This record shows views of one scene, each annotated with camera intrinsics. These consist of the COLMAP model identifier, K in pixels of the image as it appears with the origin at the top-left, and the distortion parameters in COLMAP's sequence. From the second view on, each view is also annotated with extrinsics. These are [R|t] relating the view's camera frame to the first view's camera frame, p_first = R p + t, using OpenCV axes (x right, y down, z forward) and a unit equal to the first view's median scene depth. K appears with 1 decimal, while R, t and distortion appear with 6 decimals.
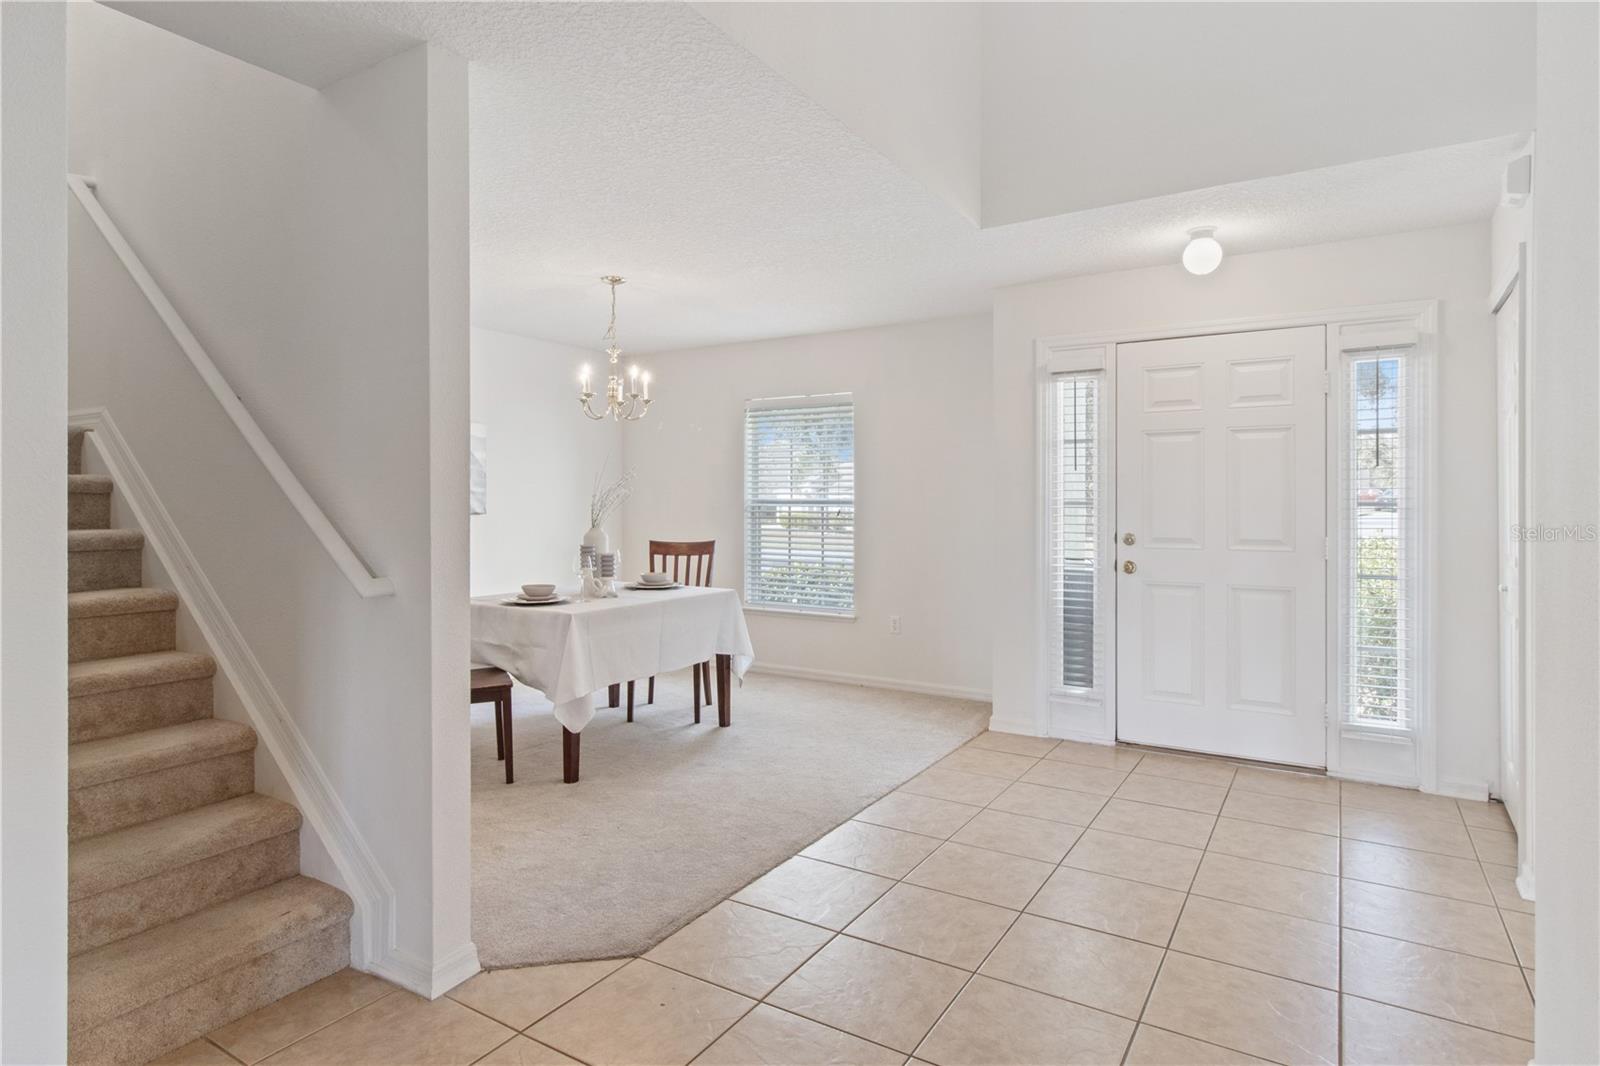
lens RADIAL K [[889.8, 0, 779.7], [0, 889.8, 507.8], [0, 0, 1]] dist [-0.002831, -0.000191]
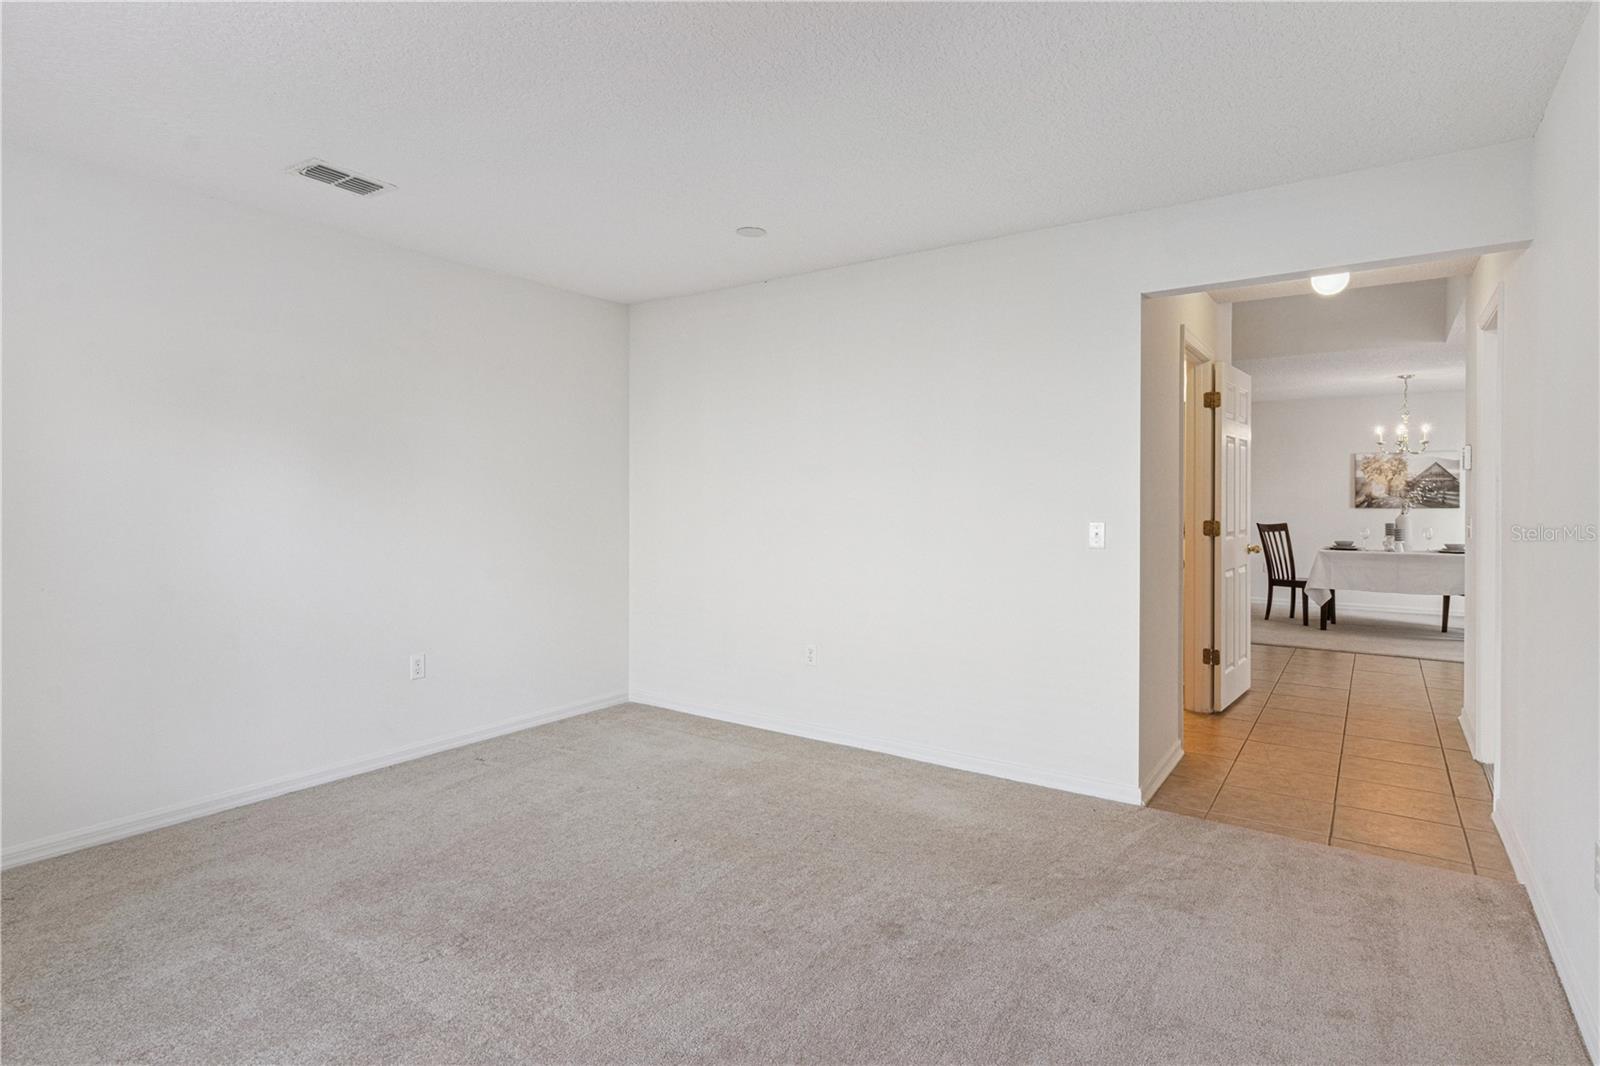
lens RADIAL K [[812.9, 0, 777.0], [0, 812.9, 512.1], [0, 0, 1]] dist [-0.002651, -0.002942]
pose [[-0.062777, 0.010292, -0.997975, 2.264008], [-0.005668, 0.999927, 0.010669, 0.010412], [0.998011, 0.006327, -0.062714, -0.248464]]
